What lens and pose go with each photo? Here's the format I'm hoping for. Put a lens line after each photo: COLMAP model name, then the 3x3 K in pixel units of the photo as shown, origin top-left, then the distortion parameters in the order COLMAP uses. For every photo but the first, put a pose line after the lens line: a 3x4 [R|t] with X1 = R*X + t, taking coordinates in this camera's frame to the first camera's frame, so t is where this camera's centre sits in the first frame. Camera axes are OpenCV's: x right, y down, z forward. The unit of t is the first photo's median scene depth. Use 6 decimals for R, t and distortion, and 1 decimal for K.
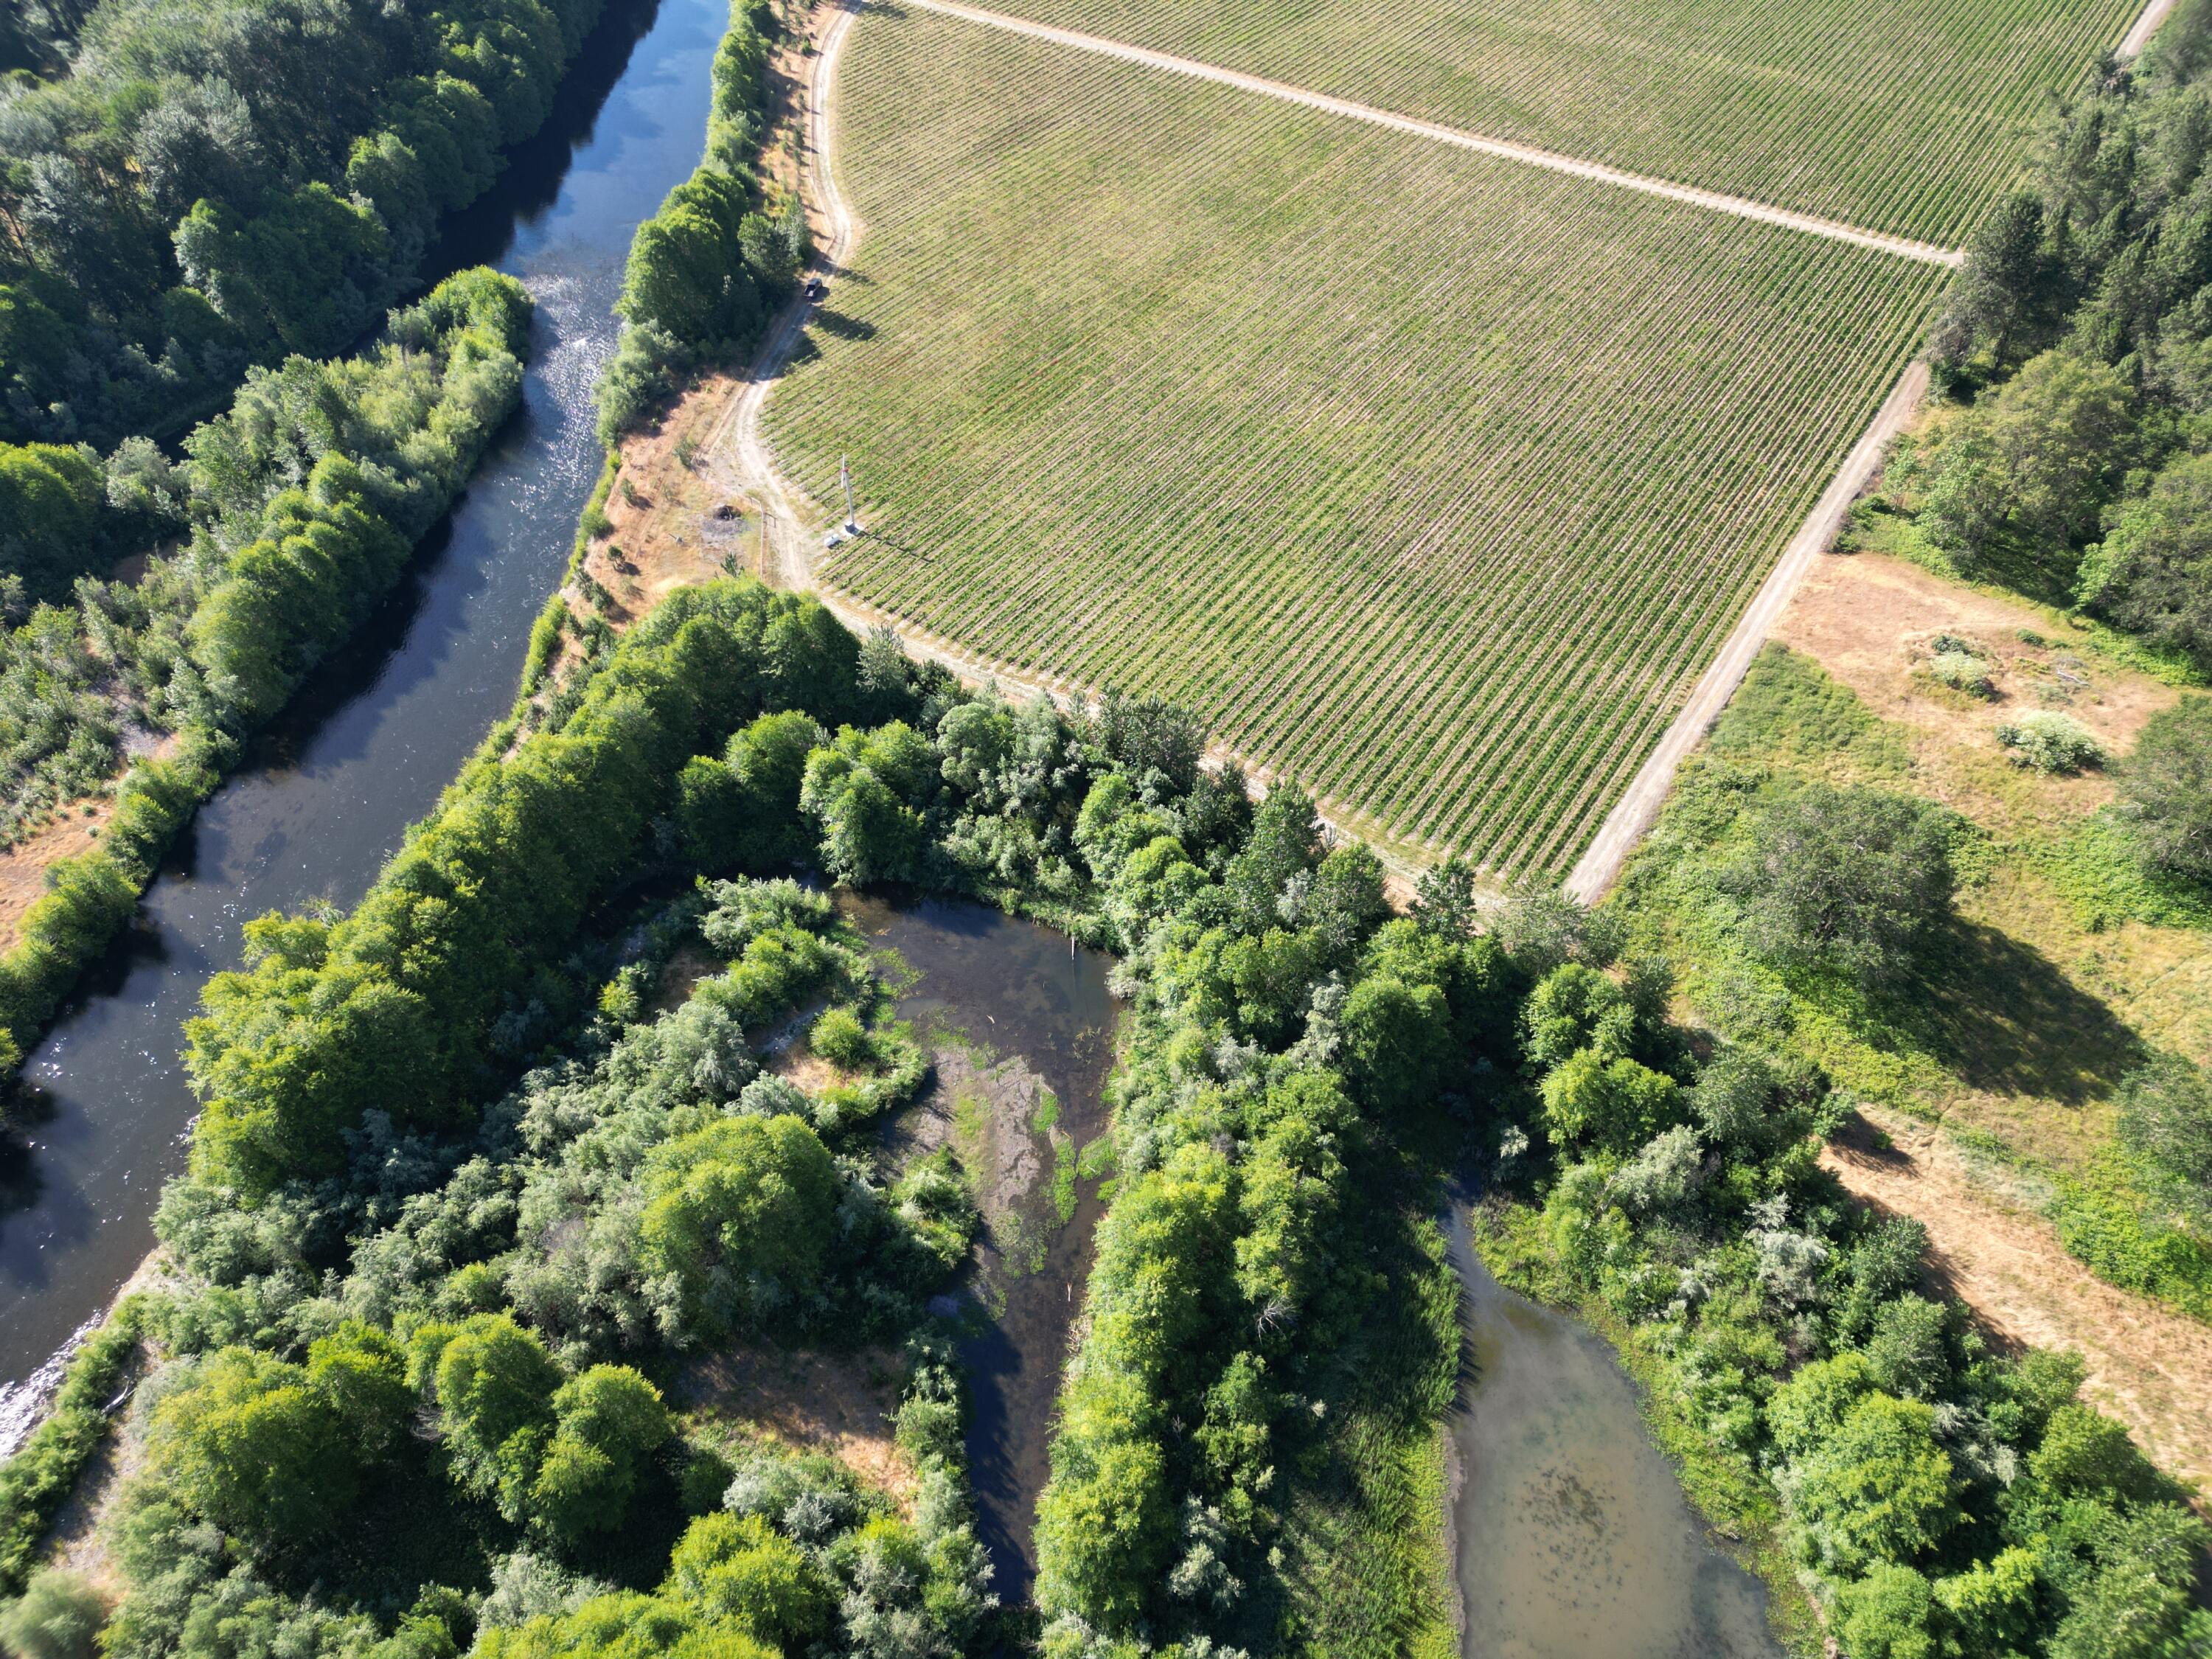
lens RADIAL K [[1539.2, 0, 1094.2], [0, 1539.2, 824.8], [0, 0, 1]] dist [0.056803, -0.049157]
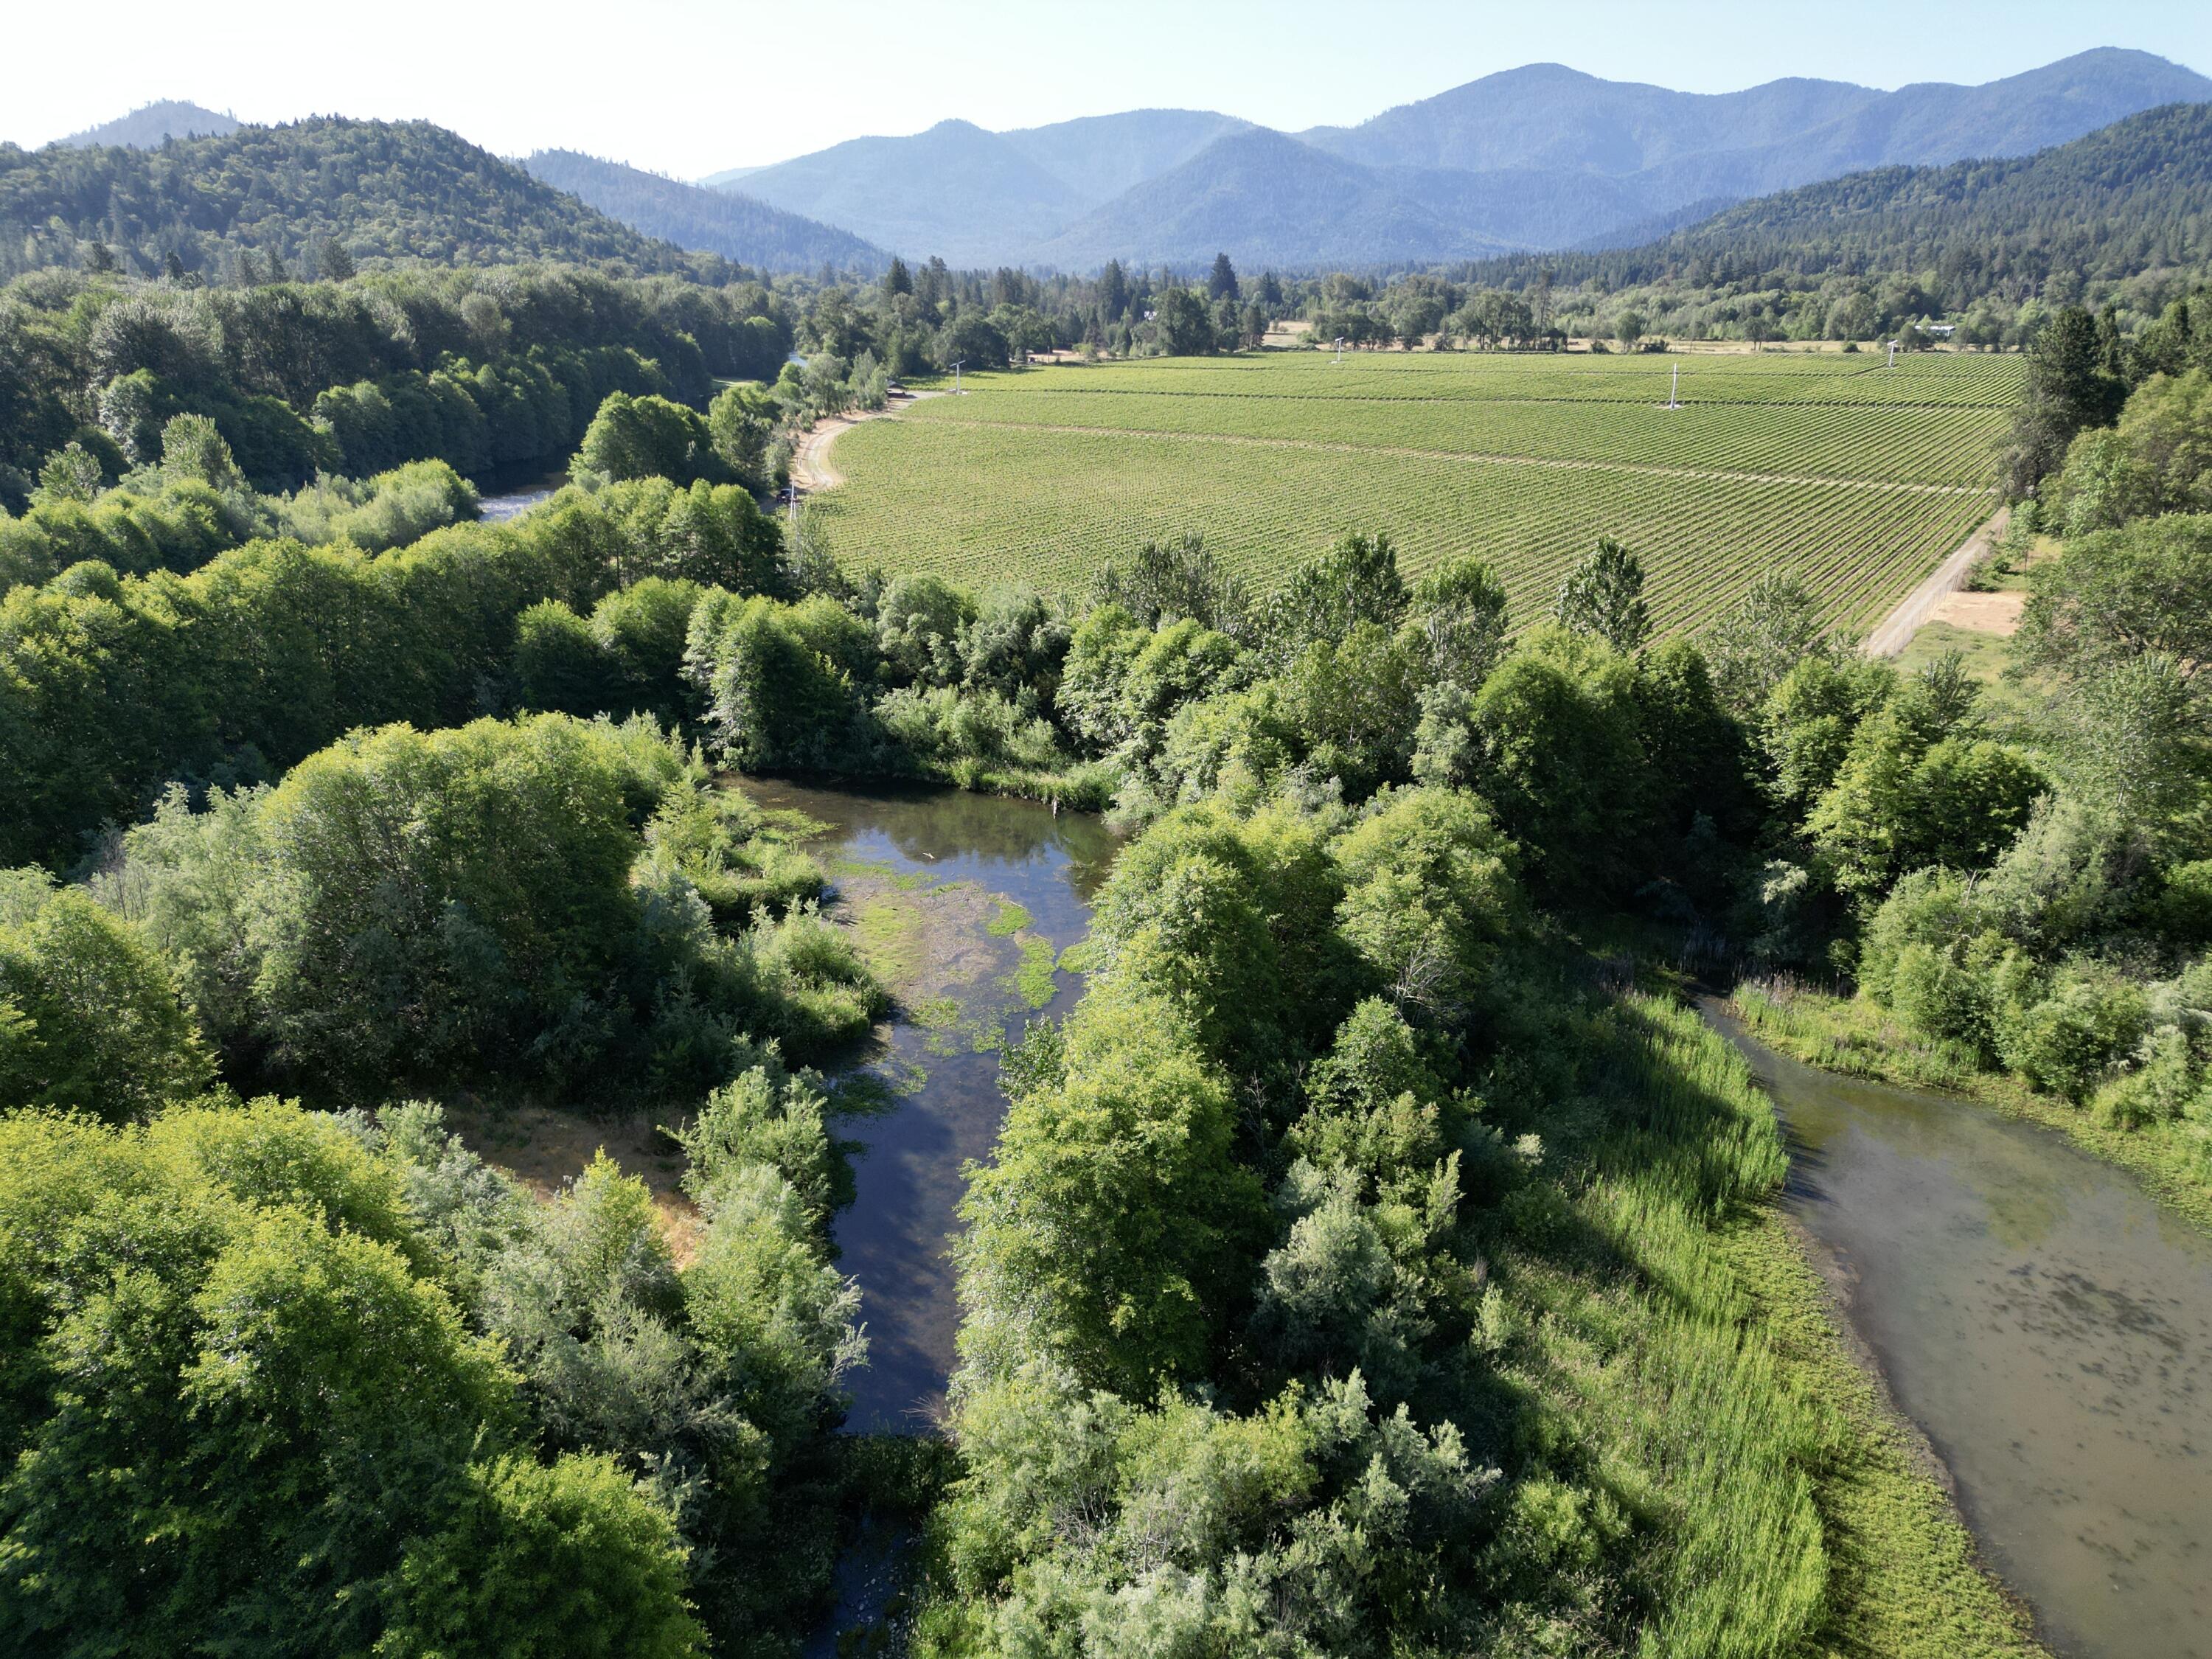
lens RADIAL K [[1539.2, 0, 1094.1], [0, 1539.2, 832.2], [0, 0, 1]] dist [0.056803, -0.049157]
pose [[0.999984, 0.000284, 0.005702, -0.000118], [0.002223, 0.900560, -0.434725, 0.449869], [-0.005258, 0.434731, 0.900545, 0.448525]]
